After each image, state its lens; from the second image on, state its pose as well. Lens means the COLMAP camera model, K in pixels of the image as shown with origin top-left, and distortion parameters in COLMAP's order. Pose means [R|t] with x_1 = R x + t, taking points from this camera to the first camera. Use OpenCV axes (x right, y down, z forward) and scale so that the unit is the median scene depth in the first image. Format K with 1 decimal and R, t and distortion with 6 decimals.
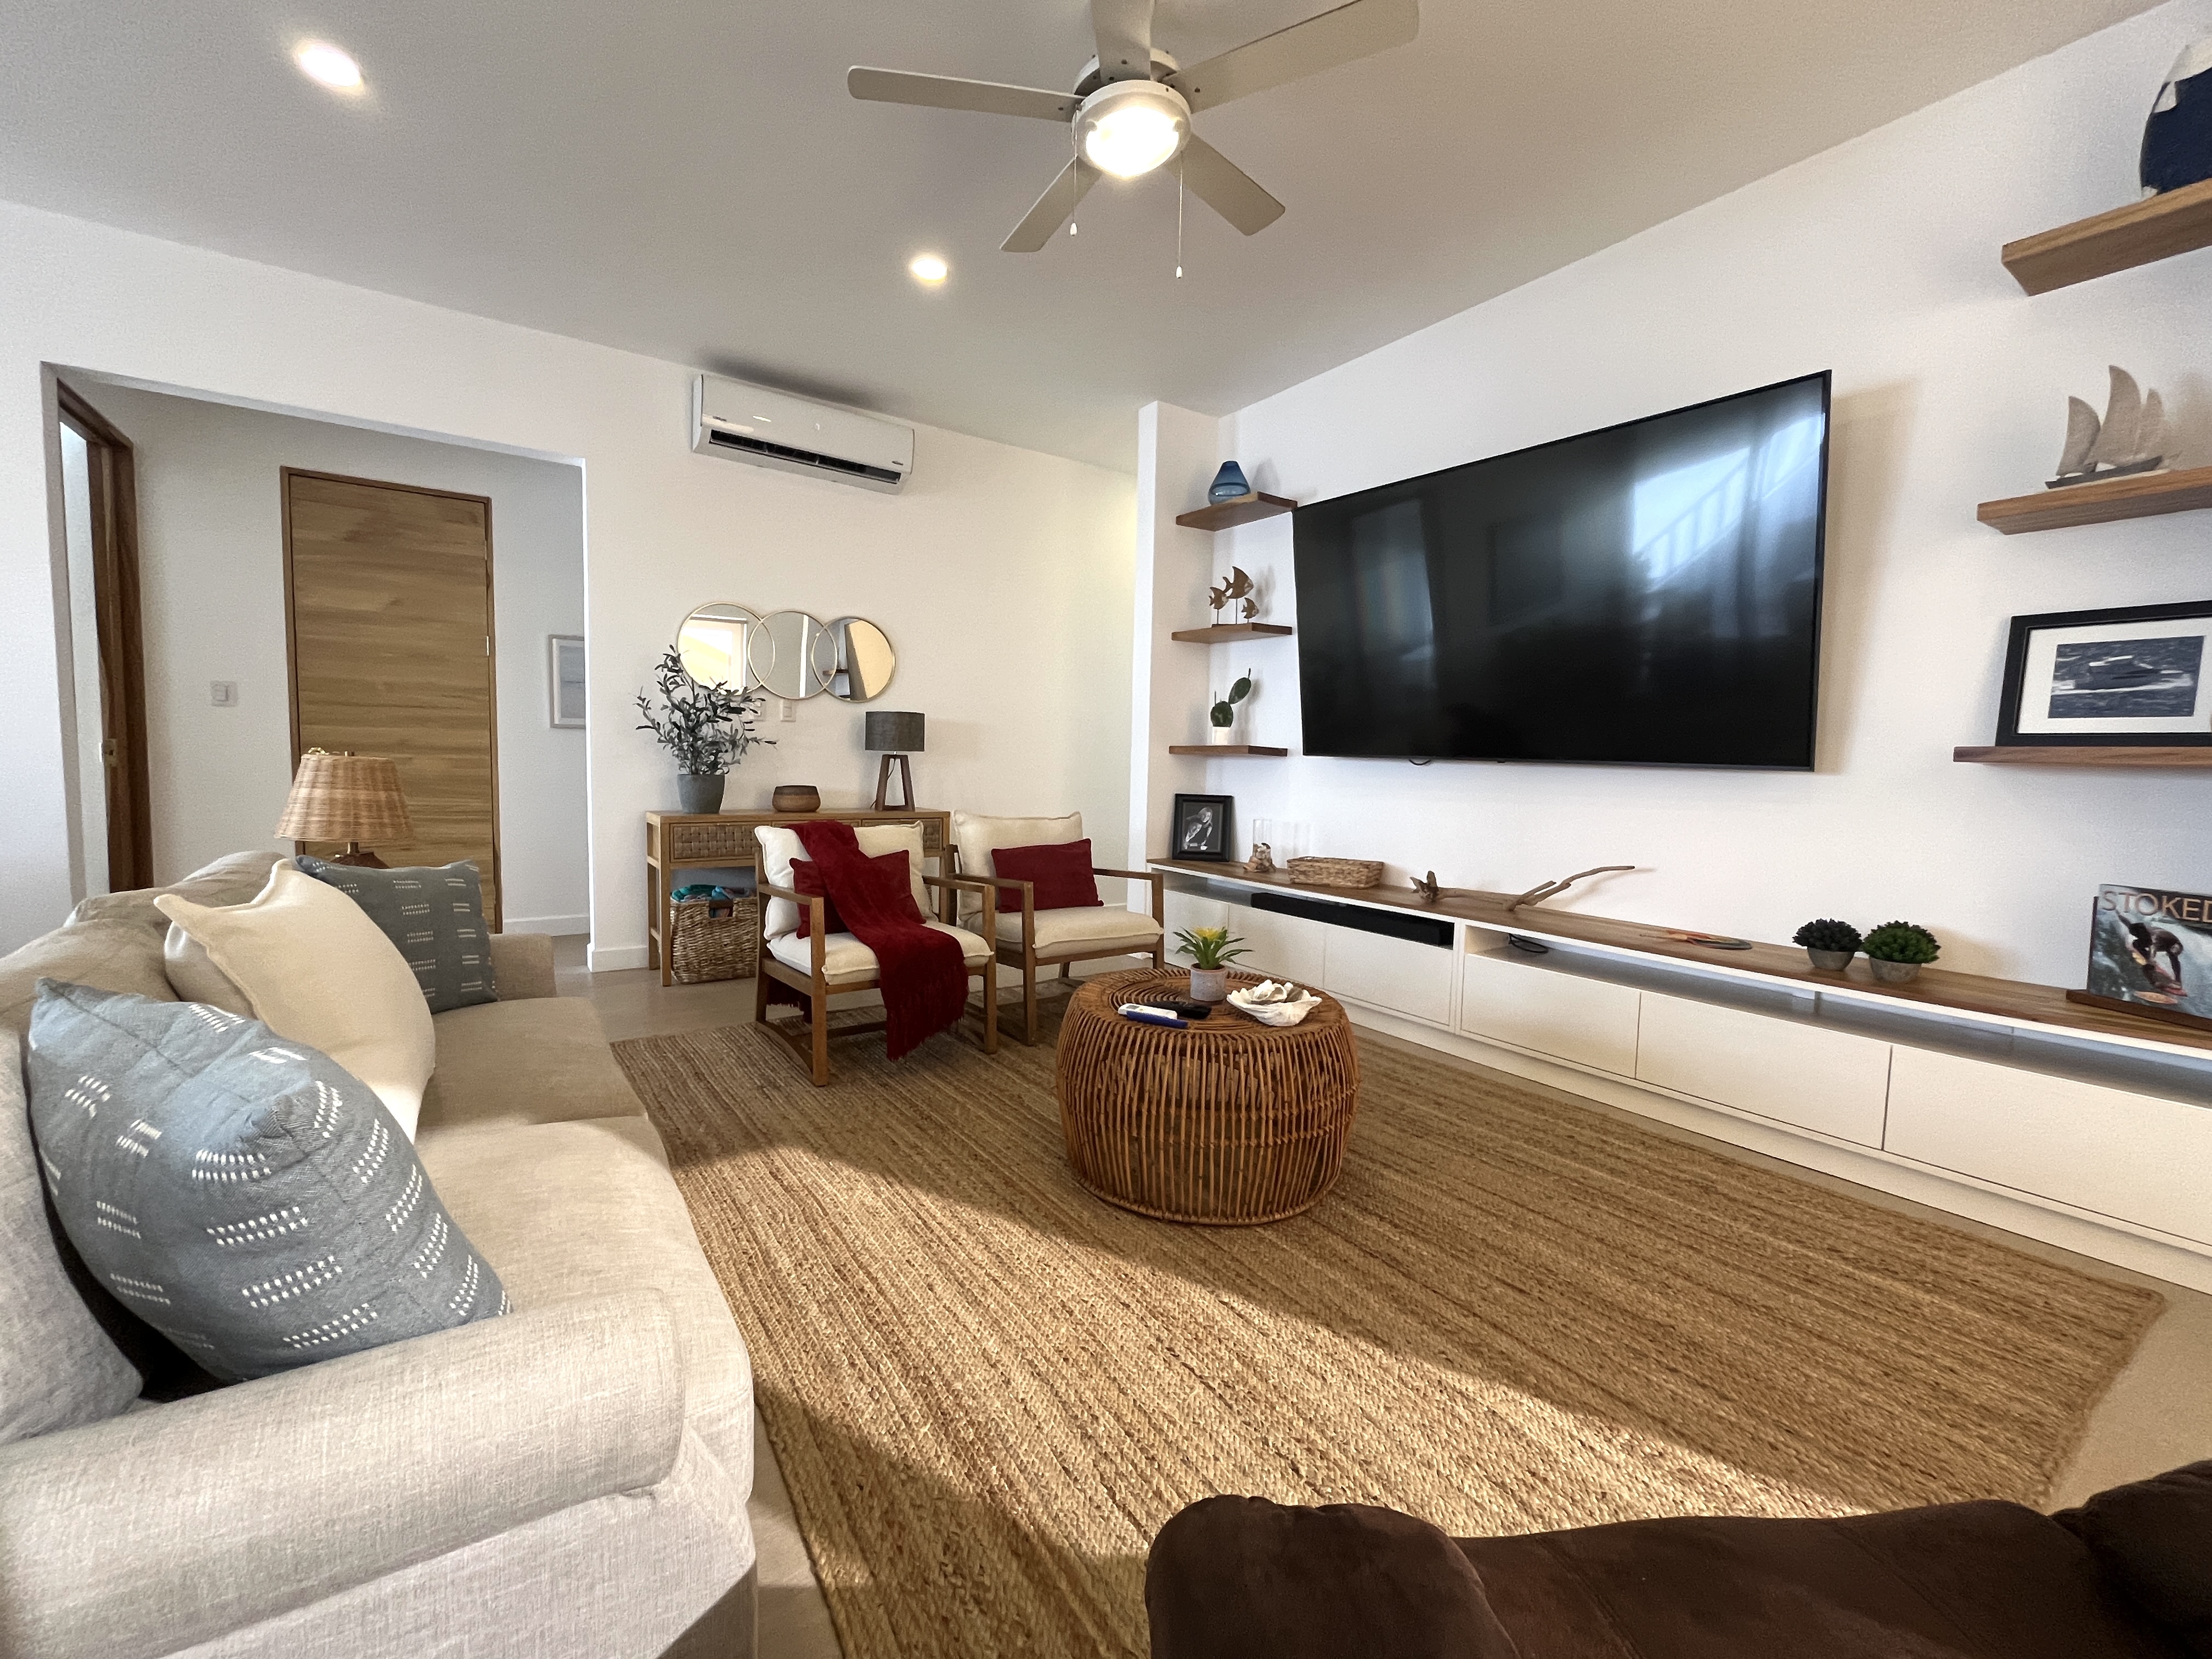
lens RADIAL K [[902.7, 0, 1101.9], [0, 902.7, 824.0], [0, 0, 1]] dist [-0.002992, 0.000164]
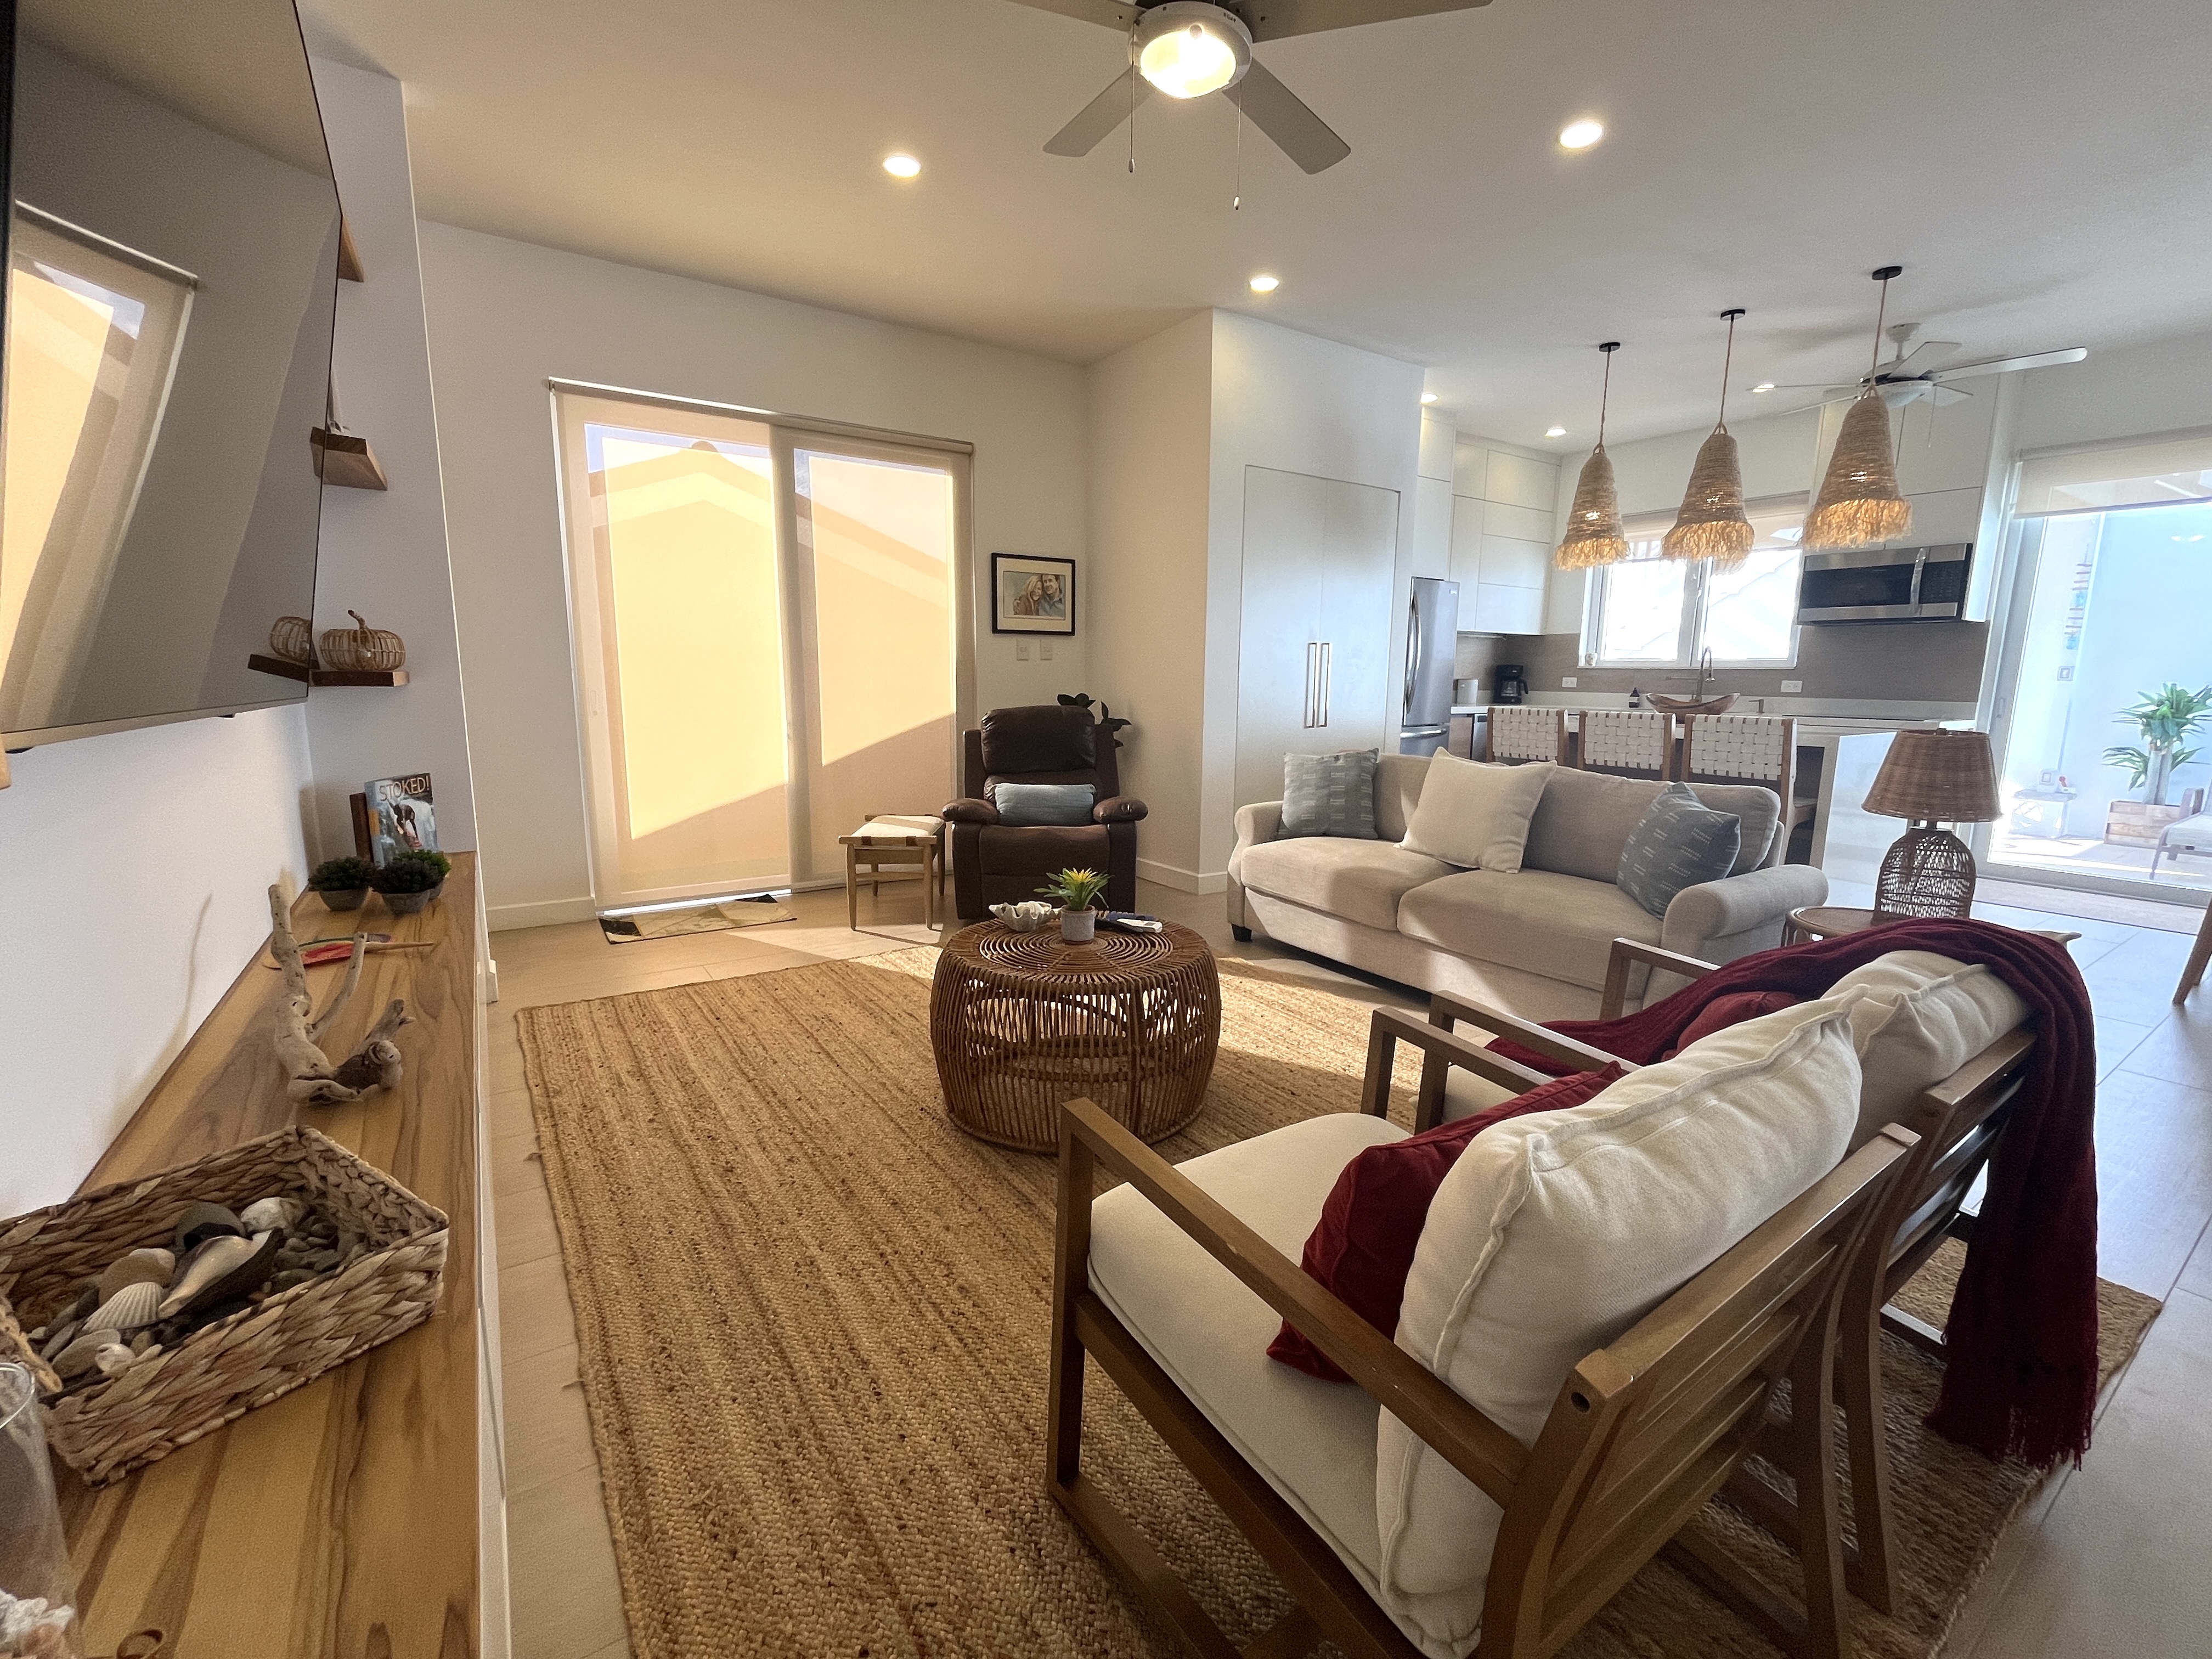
lens RADIAL K [[934.9, 0, 1101.3], [0, 934.9, 823.7], [0, 0, 1]] dist [-0.000531, -0.000643]
pose [[-0.999368, -0.033790, 0.011023, 0.064108], [-0.030287, 0.971904, 0.233421, -0.147462], [-0.018600, 0.232940, -0.972313, 1.585973]]
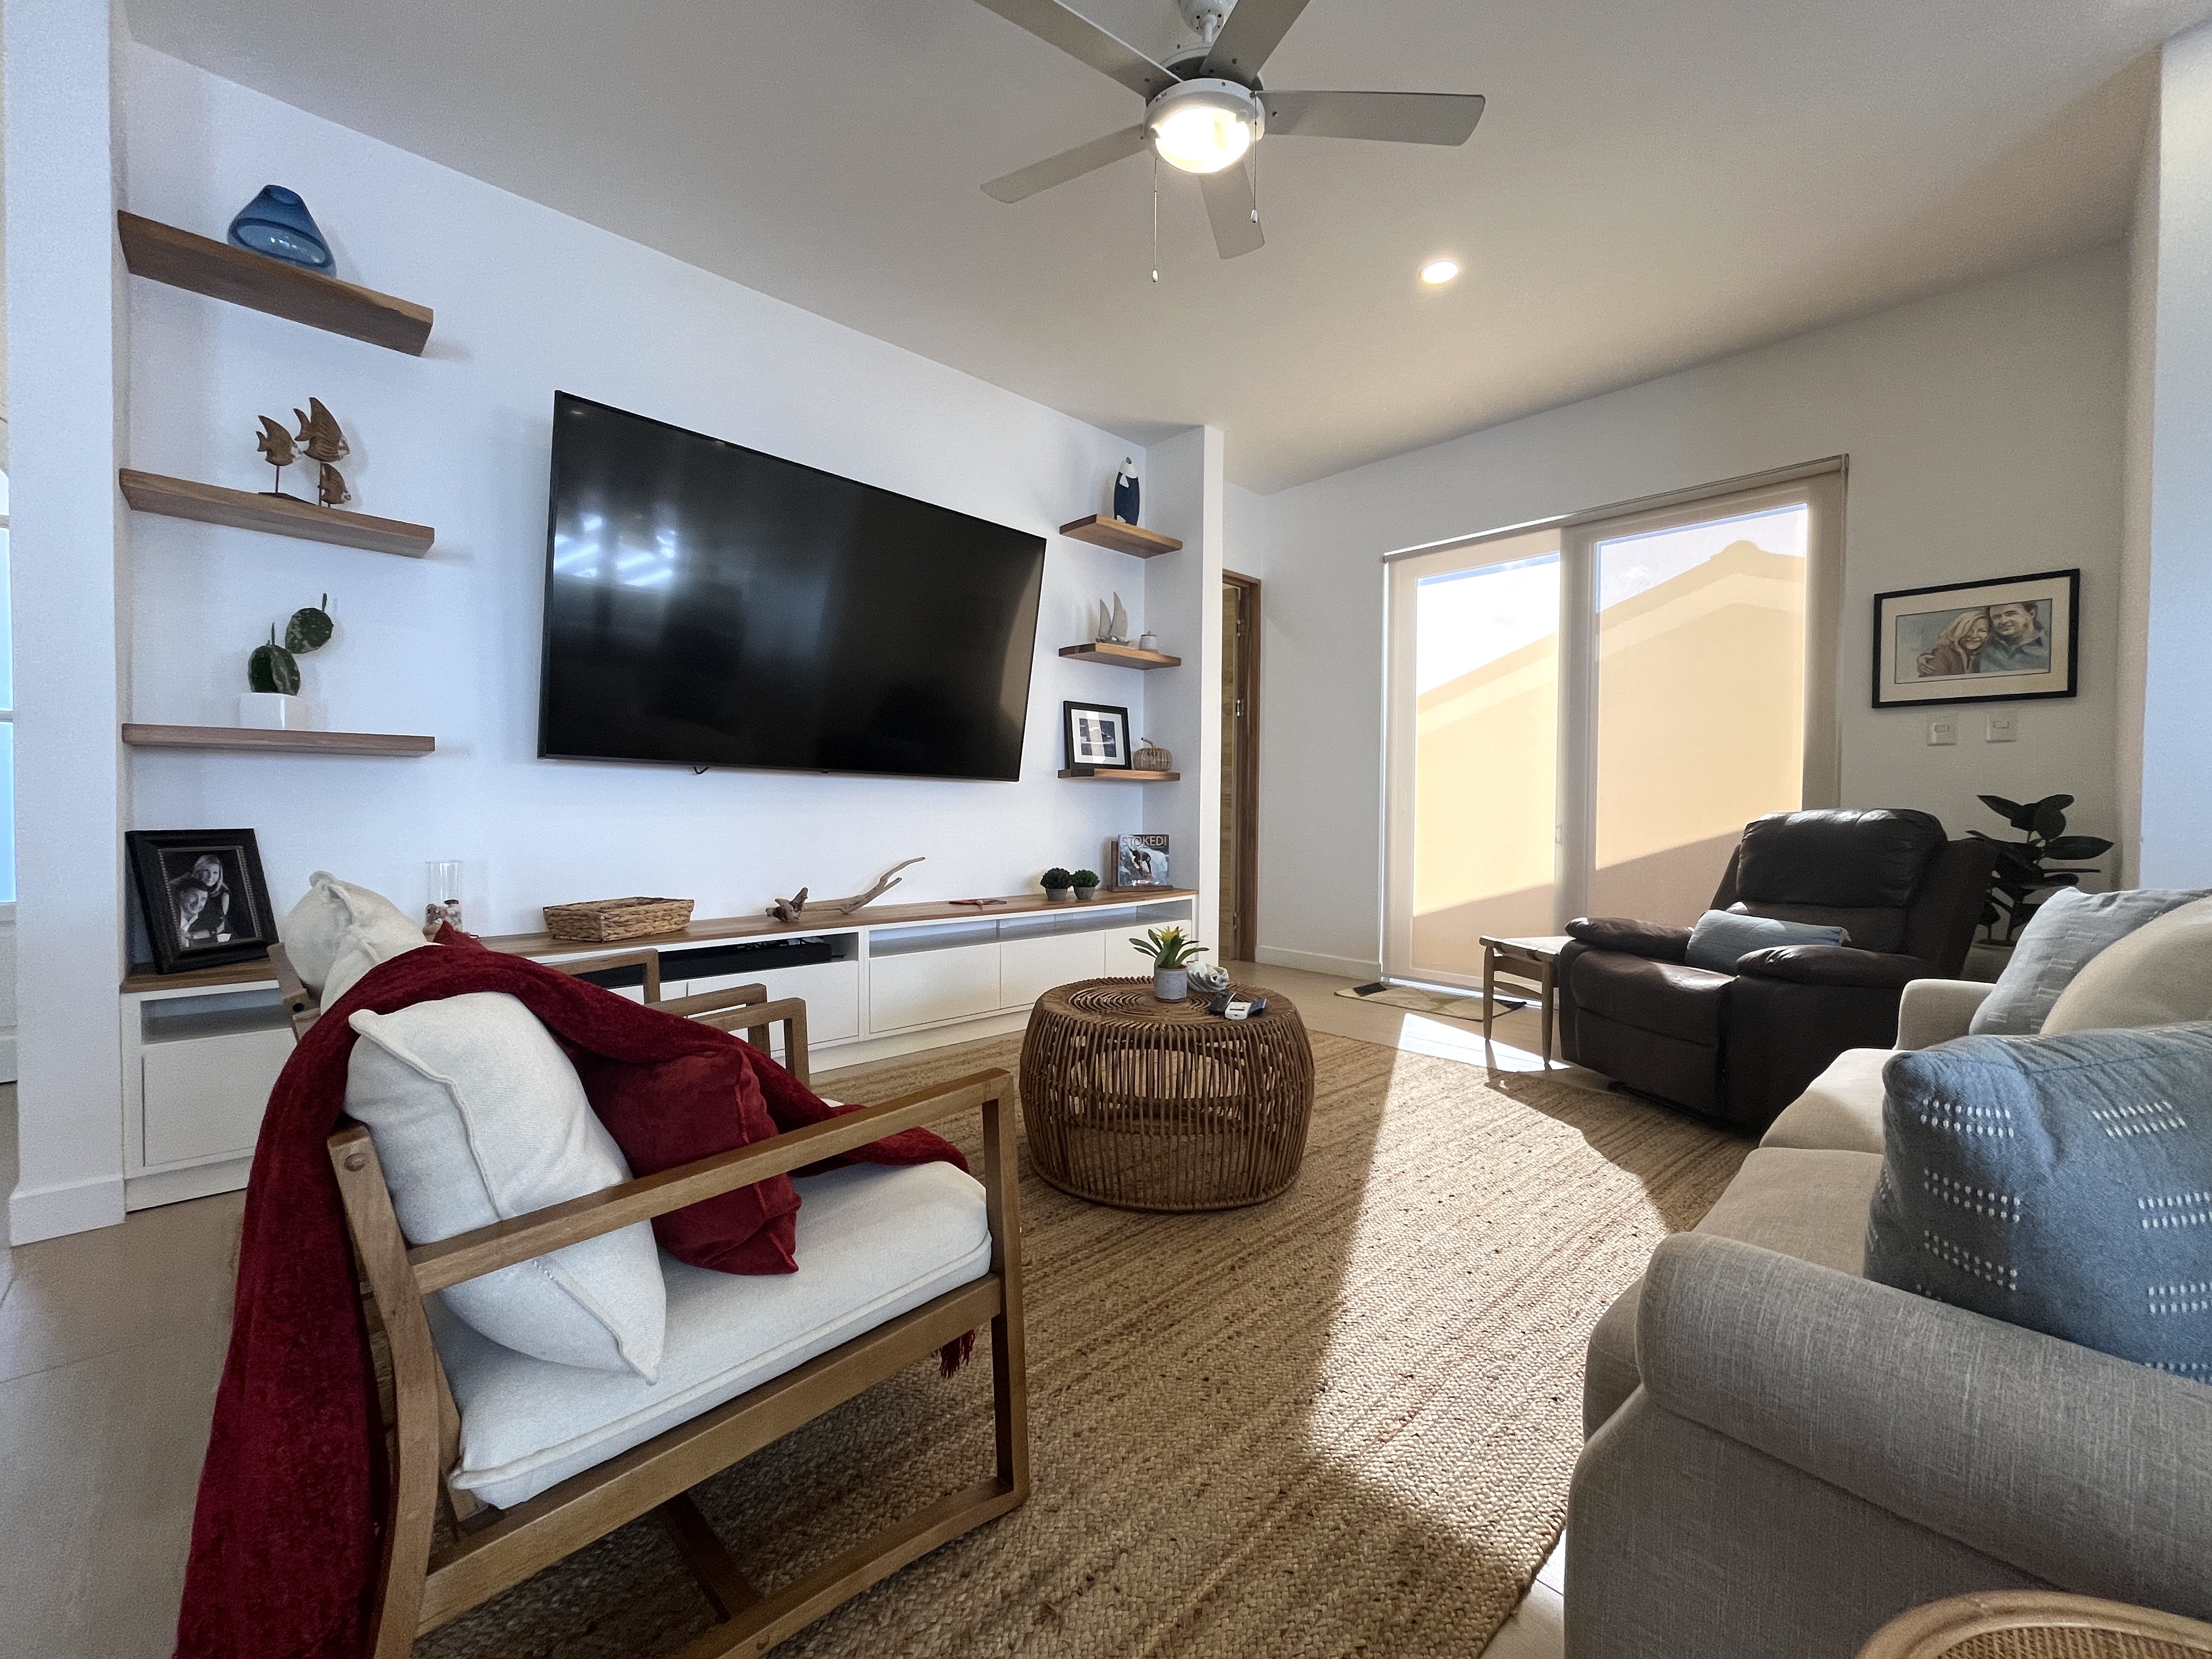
lens RADIAL K [[902.7, 0, 1101.9], [0, 902.7, 824.0], [0, 0, 1]] dist [-0.002992, 0.000164]
pose [[-0.152176, -0.042654, 0.987433, -0.701799], [0.060099, 0.996820, 0.052321, -0.051391], [-0.986525, 0.067305, -0.149129, 0.958931]]
